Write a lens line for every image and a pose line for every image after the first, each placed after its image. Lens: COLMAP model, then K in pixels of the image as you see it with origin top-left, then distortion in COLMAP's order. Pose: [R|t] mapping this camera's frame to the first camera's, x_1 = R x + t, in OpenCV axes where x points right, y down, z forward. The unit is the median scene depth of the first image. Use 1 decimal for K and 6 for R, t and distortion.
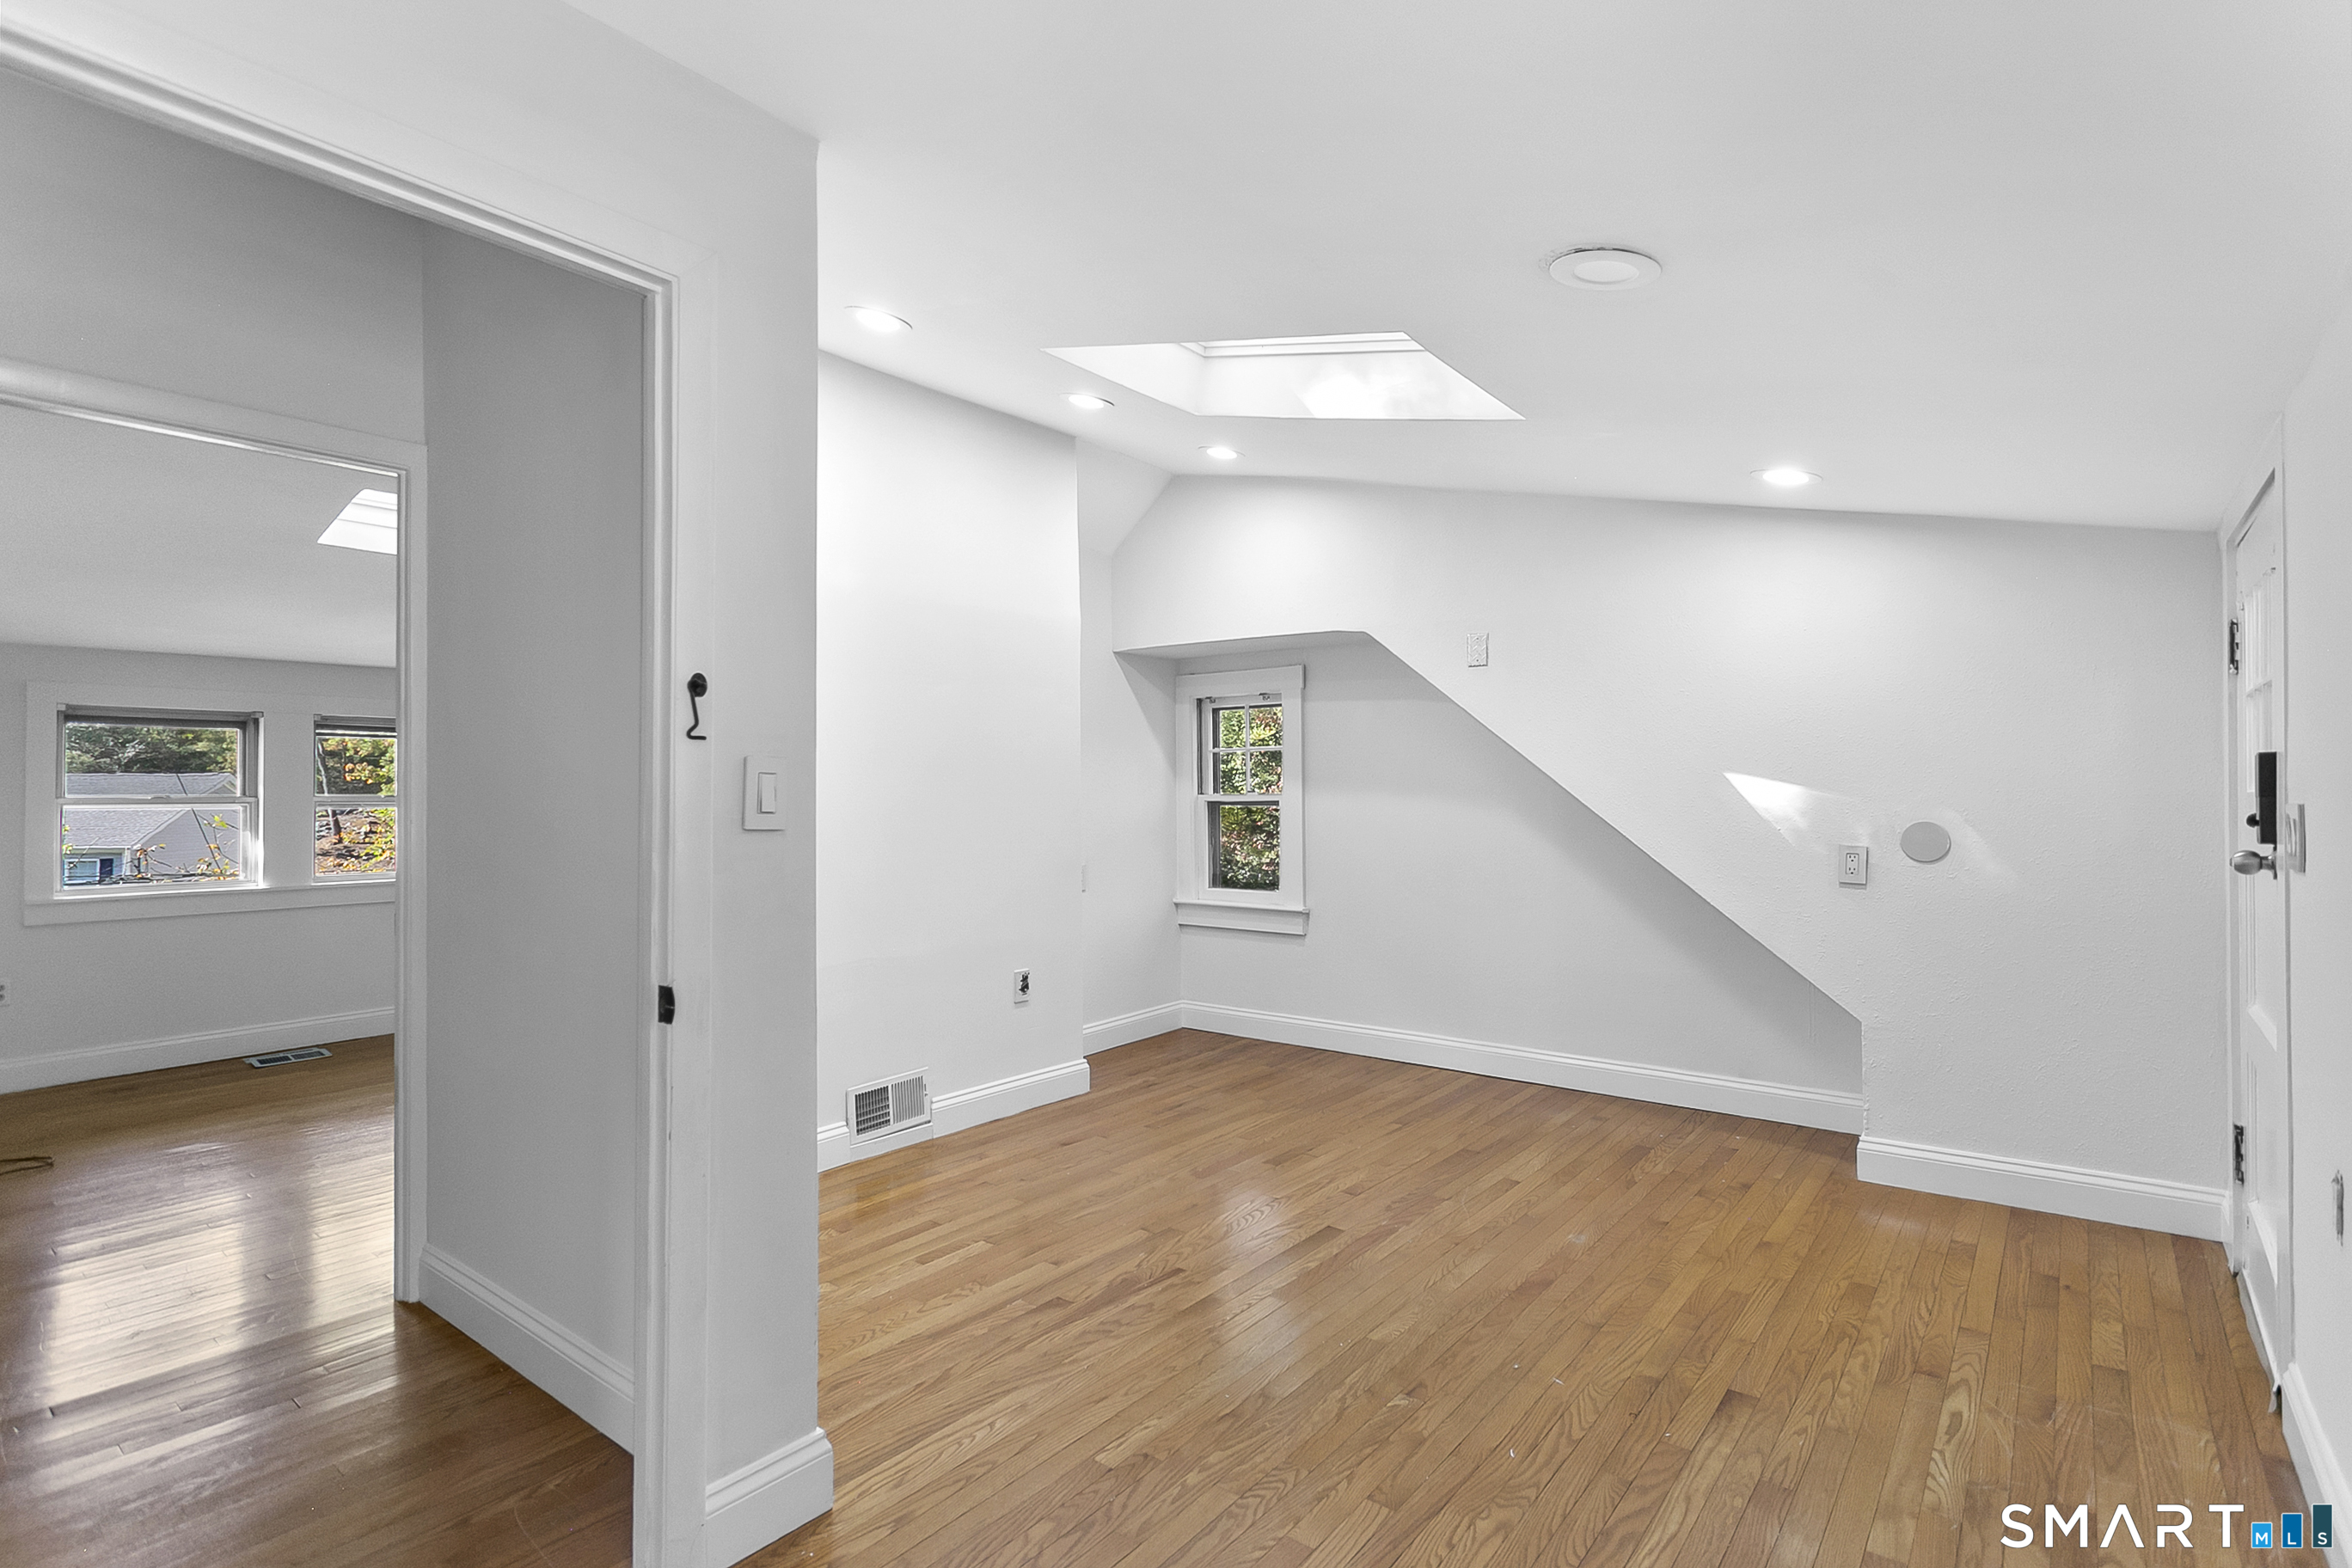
lens RADIAL K [[1114.5, 0, 1176.8], [0, 1114.5, 796.5], [0, 0, 1]] dist [0.004202, 0.002100]
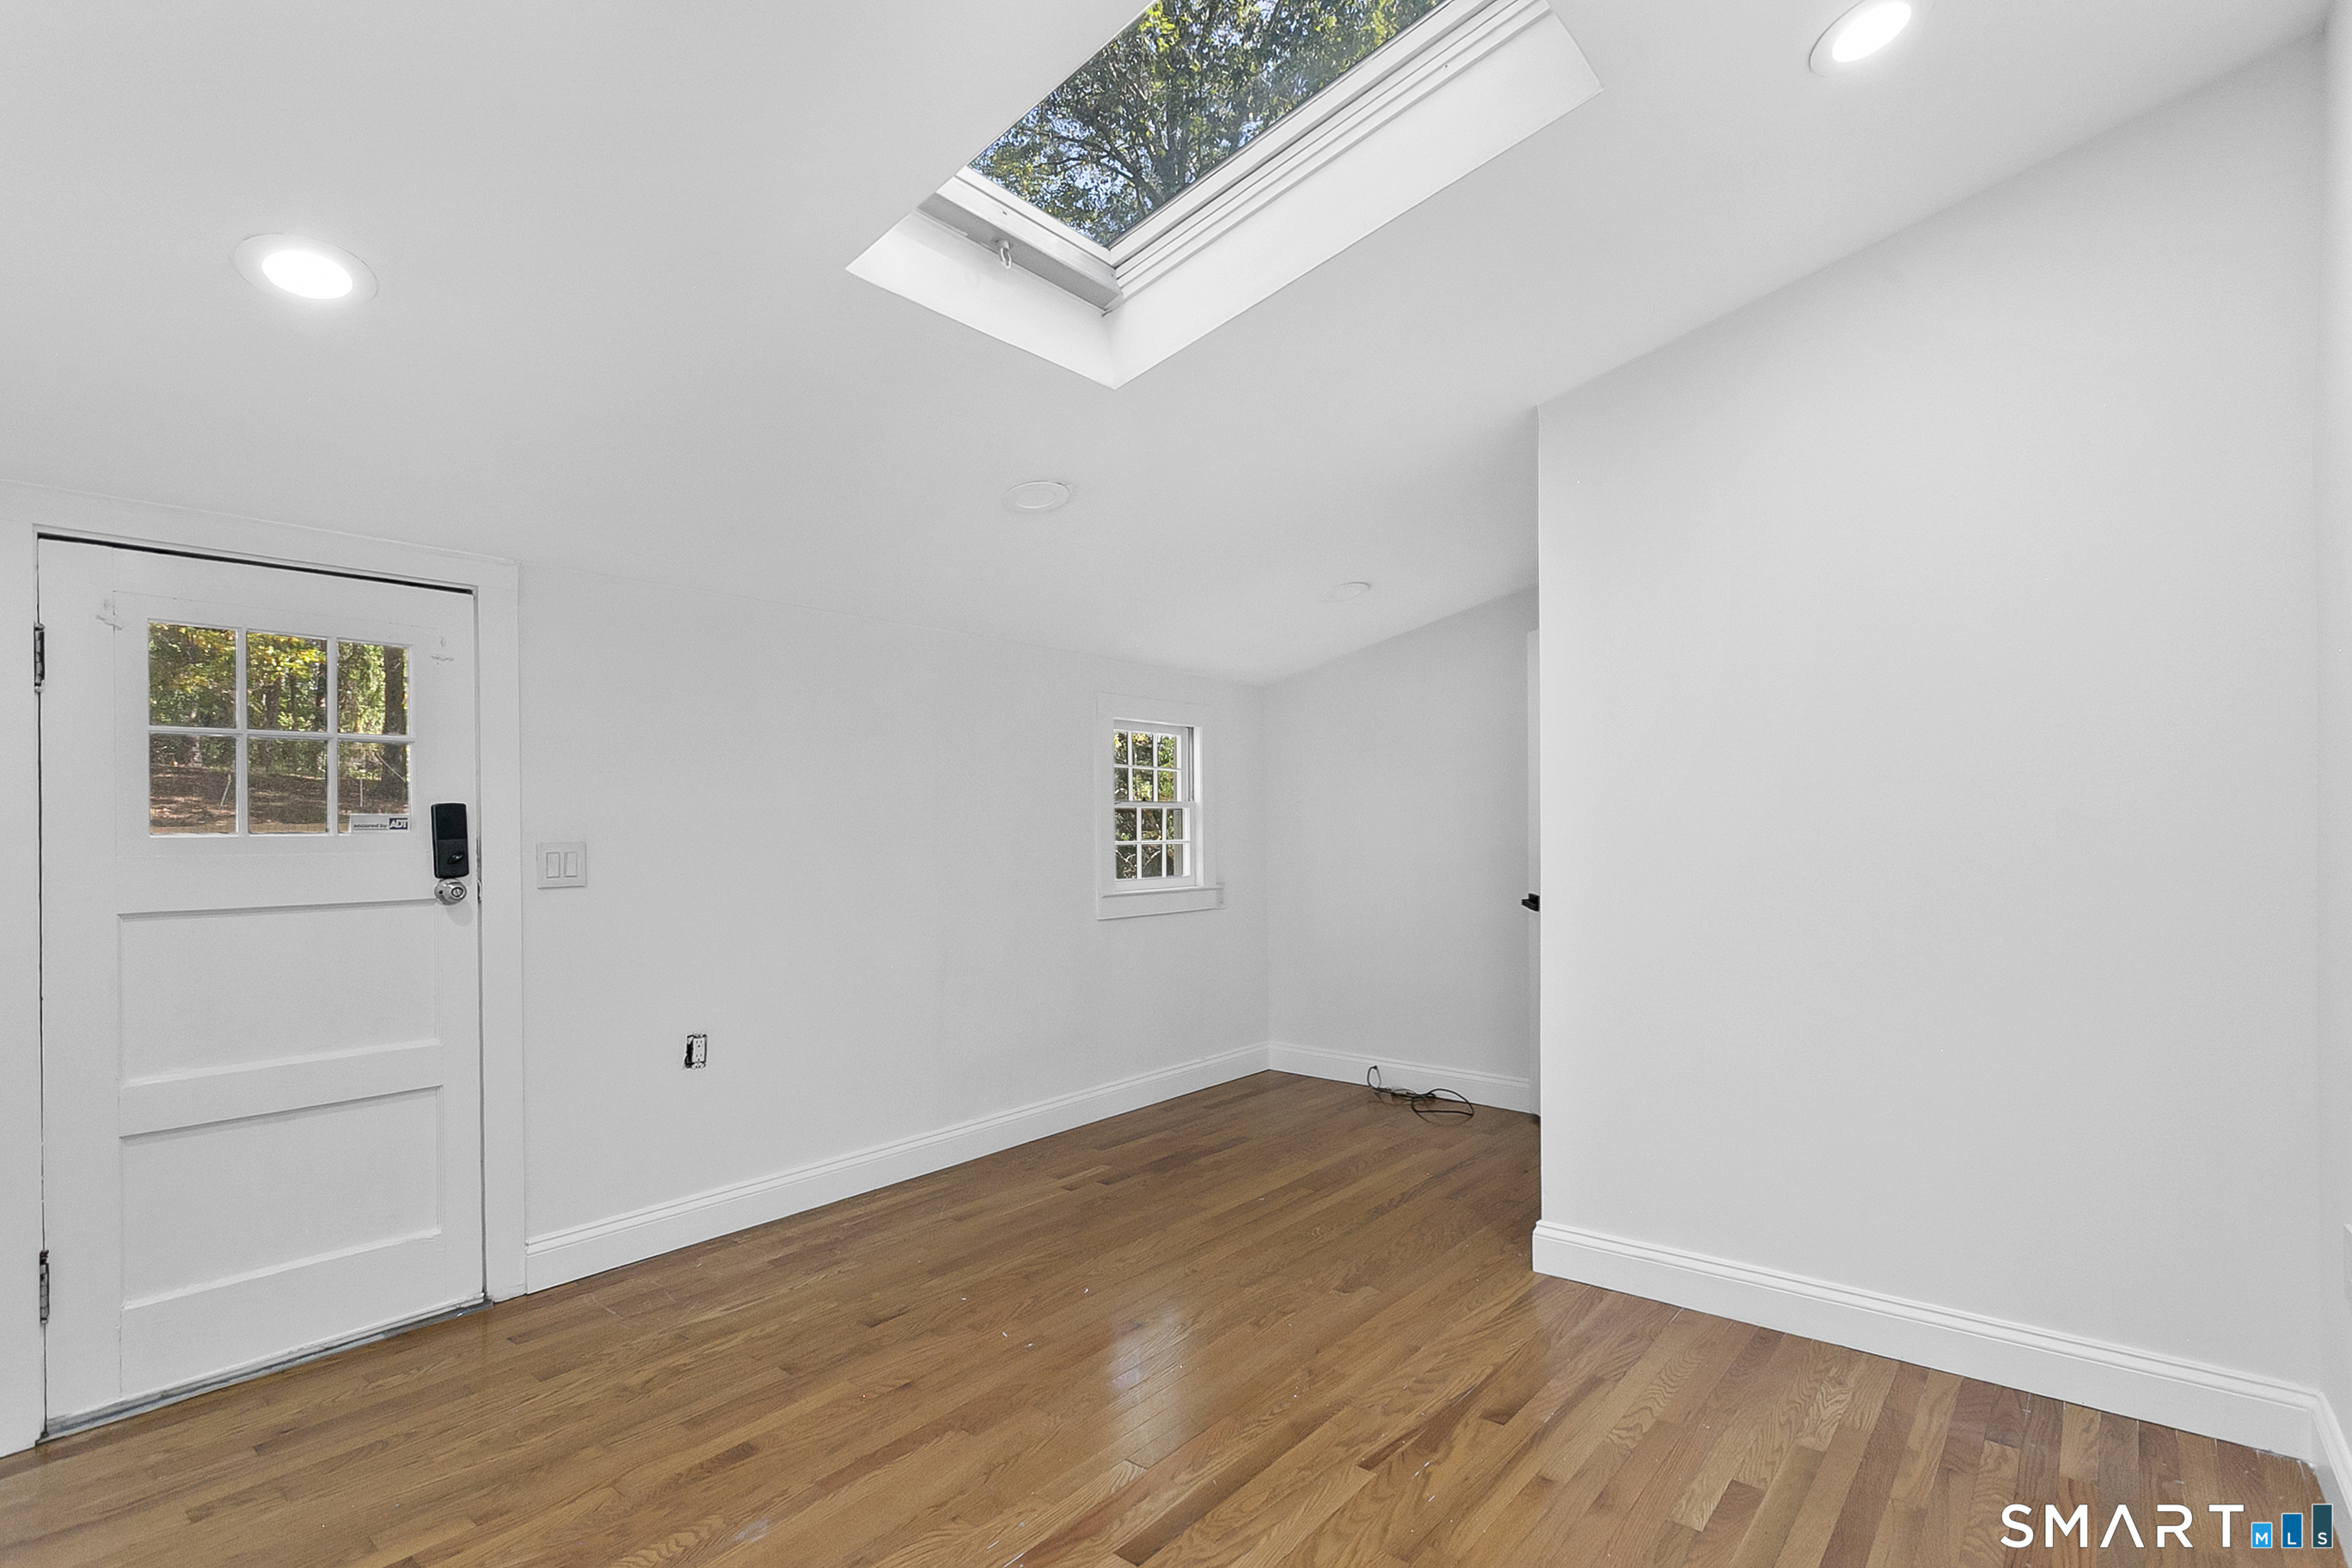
lens RADIAL K [[1127.7, 0, 1173.4], [0, 1127.7, 821.5], [0, 0, 1]] dist [0.004087, 0.001088]
pose [[-0.999803, 0.011030, 0.016477, 0.096420], [0.010848, 0.999880, -0.011083, 0.002852], [-0.016598, -0.010902, -0.999803, 1.480487]]
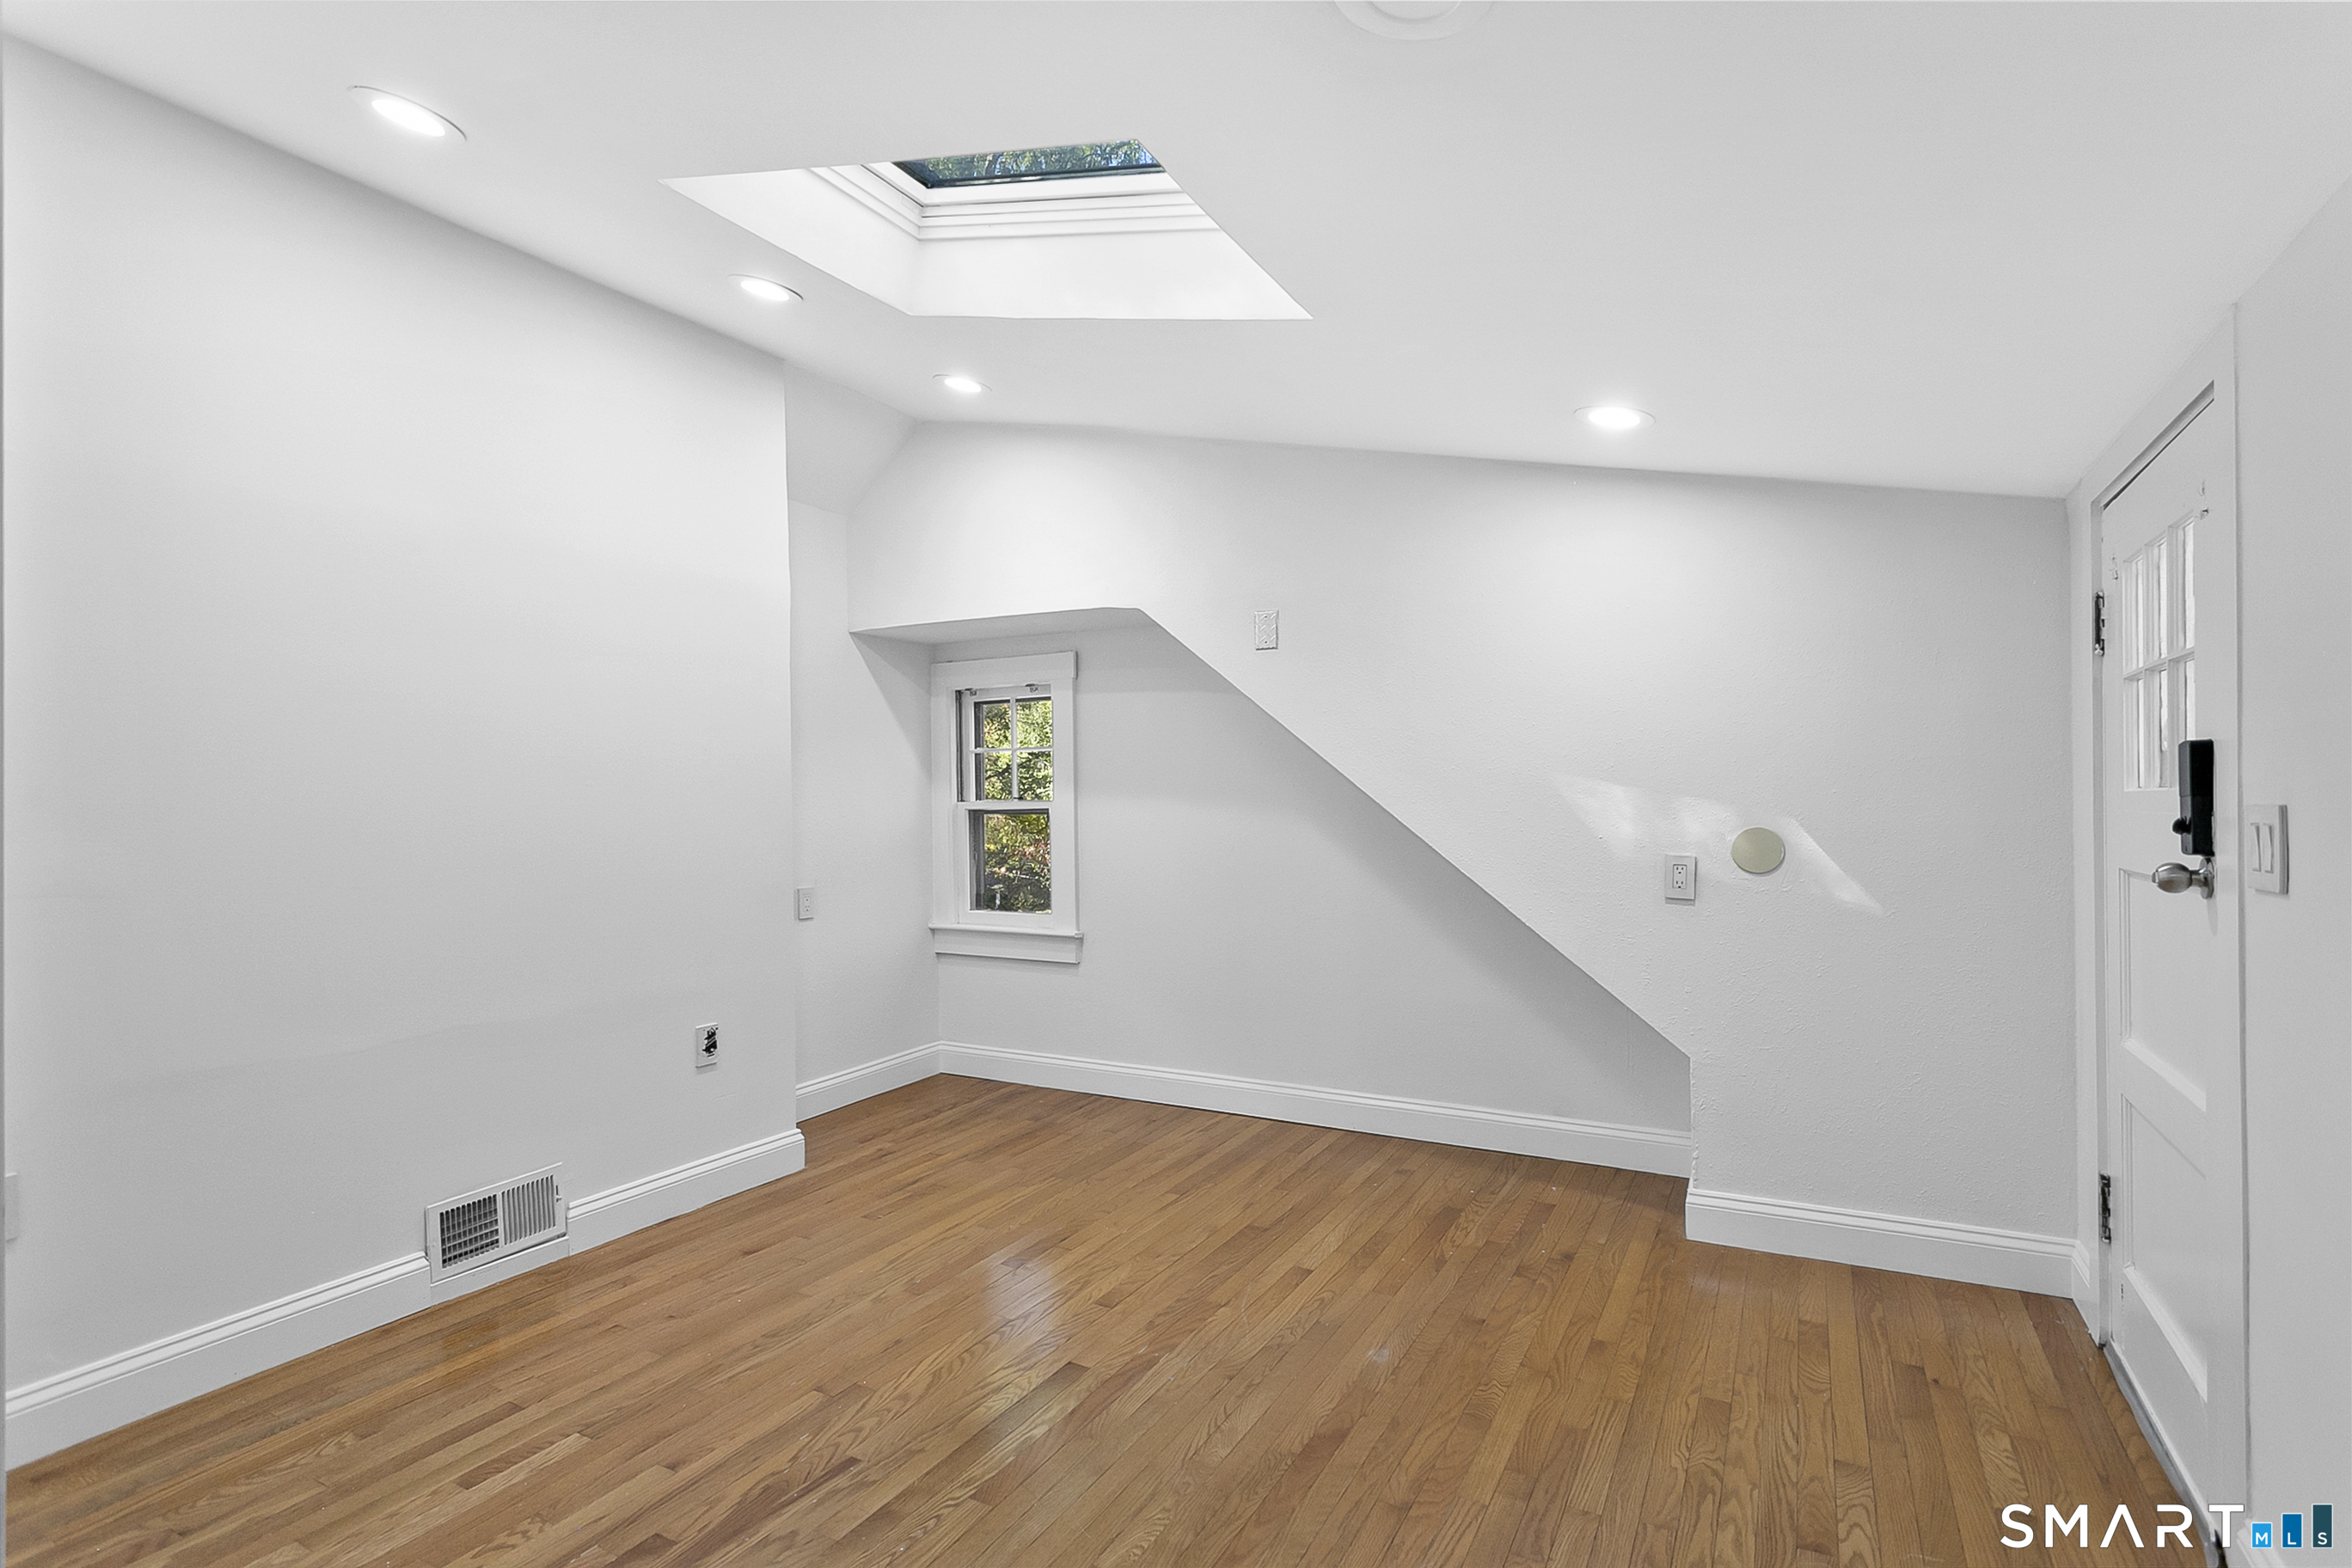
lens RADIAL K [[1127.7, 0, 1173.4], [0, 1127.7, 821.5], [0, 0, 1]] dist [0.004087, 0.001088]
pose [[0.986620, -0.008990, 0.162792, 0.078307], [0.006402, 0.999845, 0.016415, 0.000331], [-0.162914, -0.015153, 0.986524, 0.212961]]
